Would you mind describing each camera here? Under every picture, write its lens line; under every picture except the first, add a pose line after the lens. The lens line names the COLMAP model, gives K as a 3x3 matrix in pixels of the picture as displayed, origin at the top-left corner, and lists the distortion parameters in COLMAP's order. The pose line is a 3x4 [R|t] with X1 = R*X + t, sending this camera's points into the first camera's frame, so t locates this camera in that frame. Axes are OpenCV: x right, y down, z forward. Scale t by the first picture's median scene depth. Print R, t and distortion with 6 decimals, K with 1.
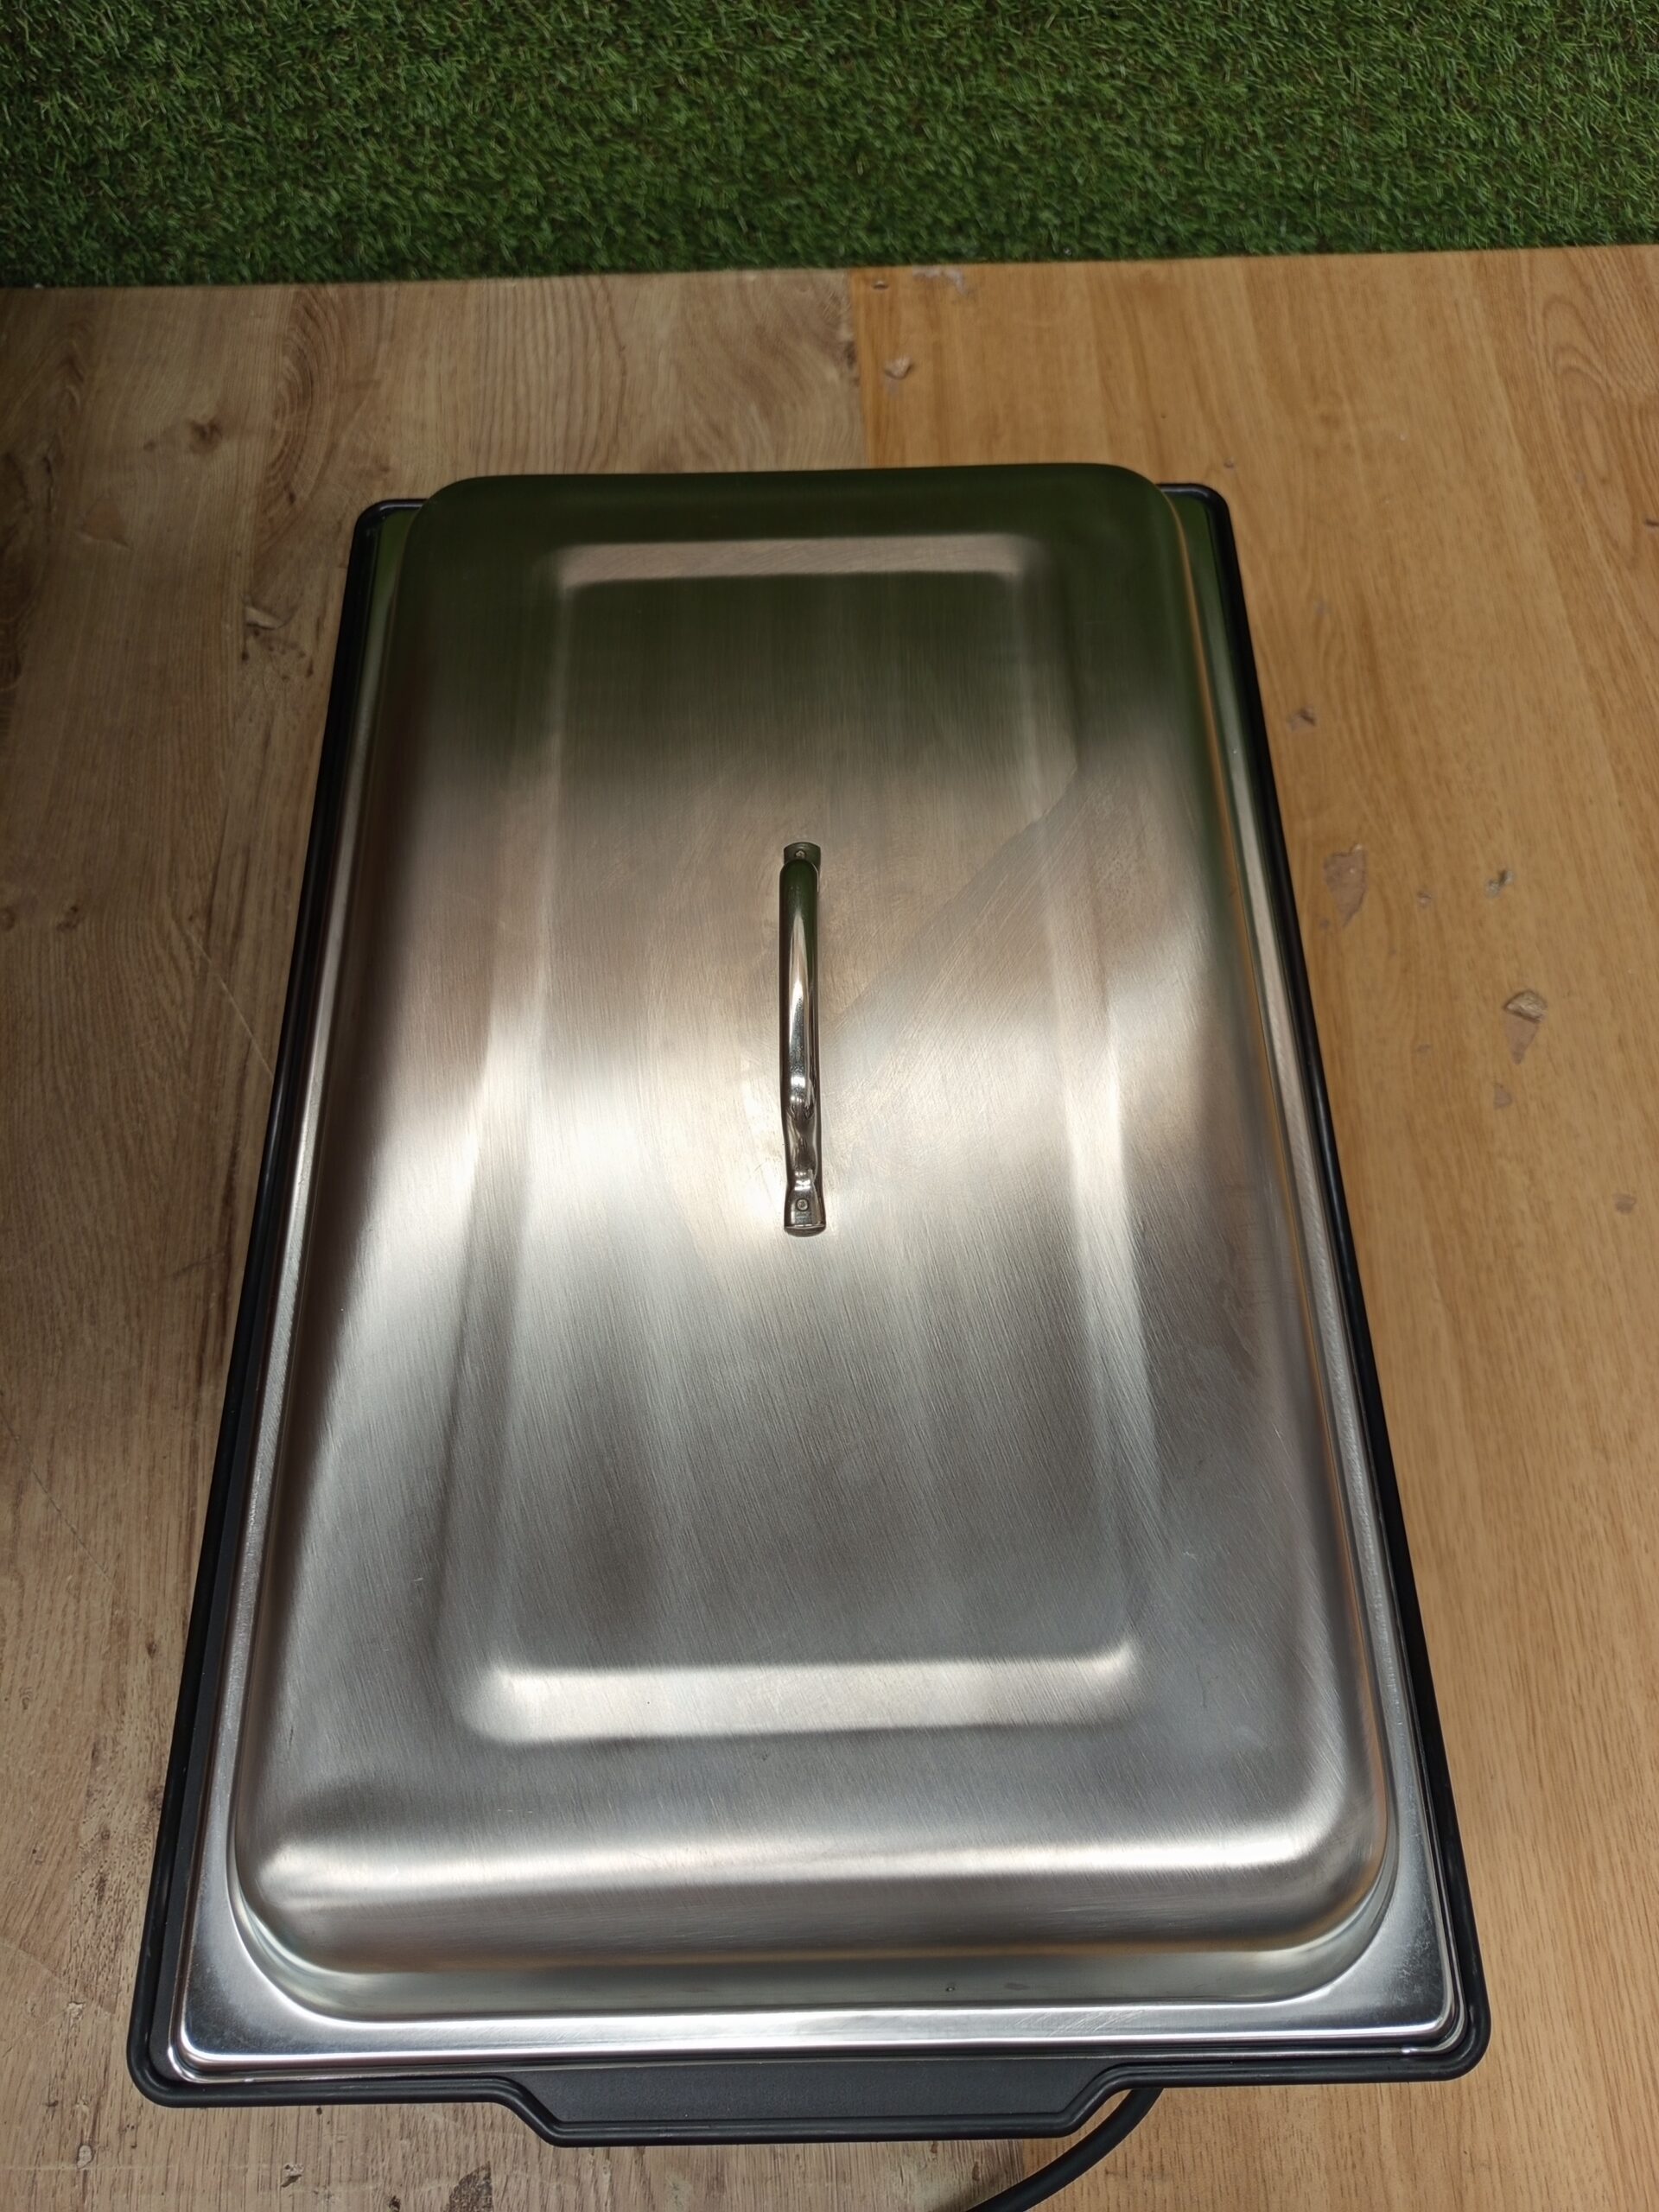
lens RADIAL K [[1611.5, 0, 835.6], [0, 1611.5, 1104.1], [0, 0, 1]] dist [-0.011061, 0.005207]
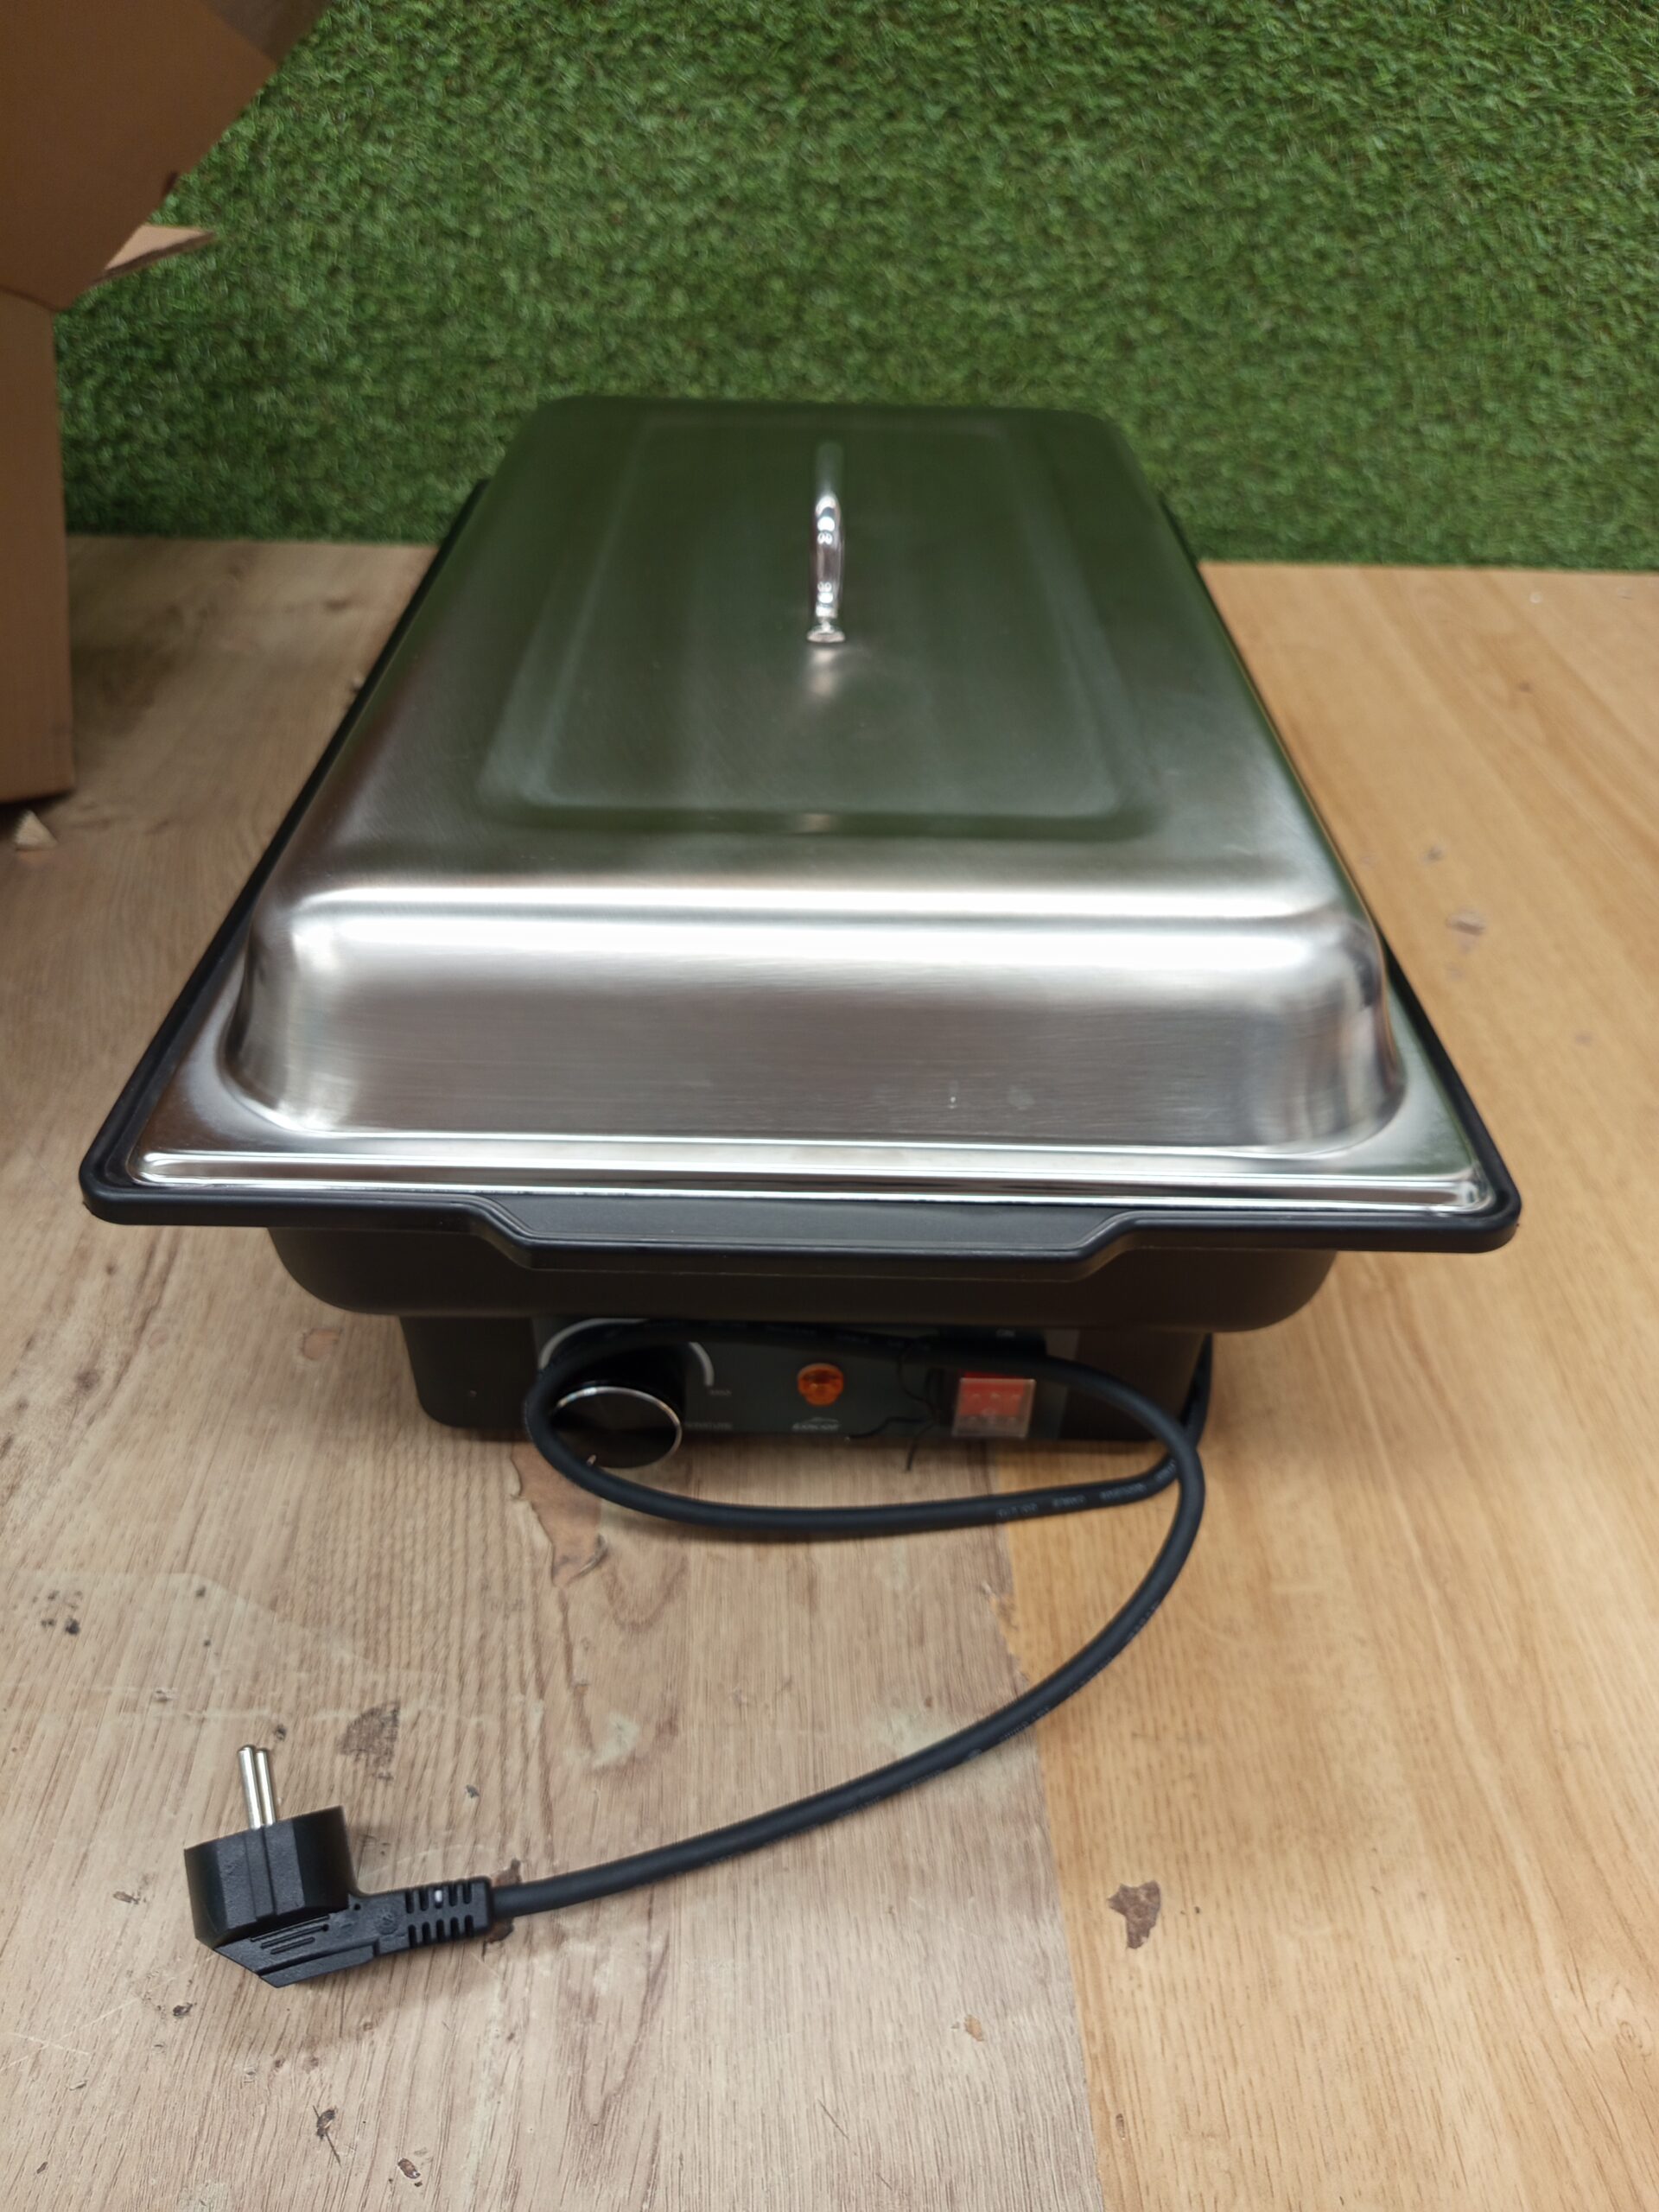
lens RADIAL K [[1631.1, 0, 837.3], [0, 1631.1, 1101.6], [0, 0, 1]] dist [-0.027600, 0.026407]
pose [[0.999234, 0.038910, 0.004206, -0.001592], [-0.032816, 0.891581, -0.451671, 0.458998], [-0.021325, 0.451187, 0.892174, 0.058323]]
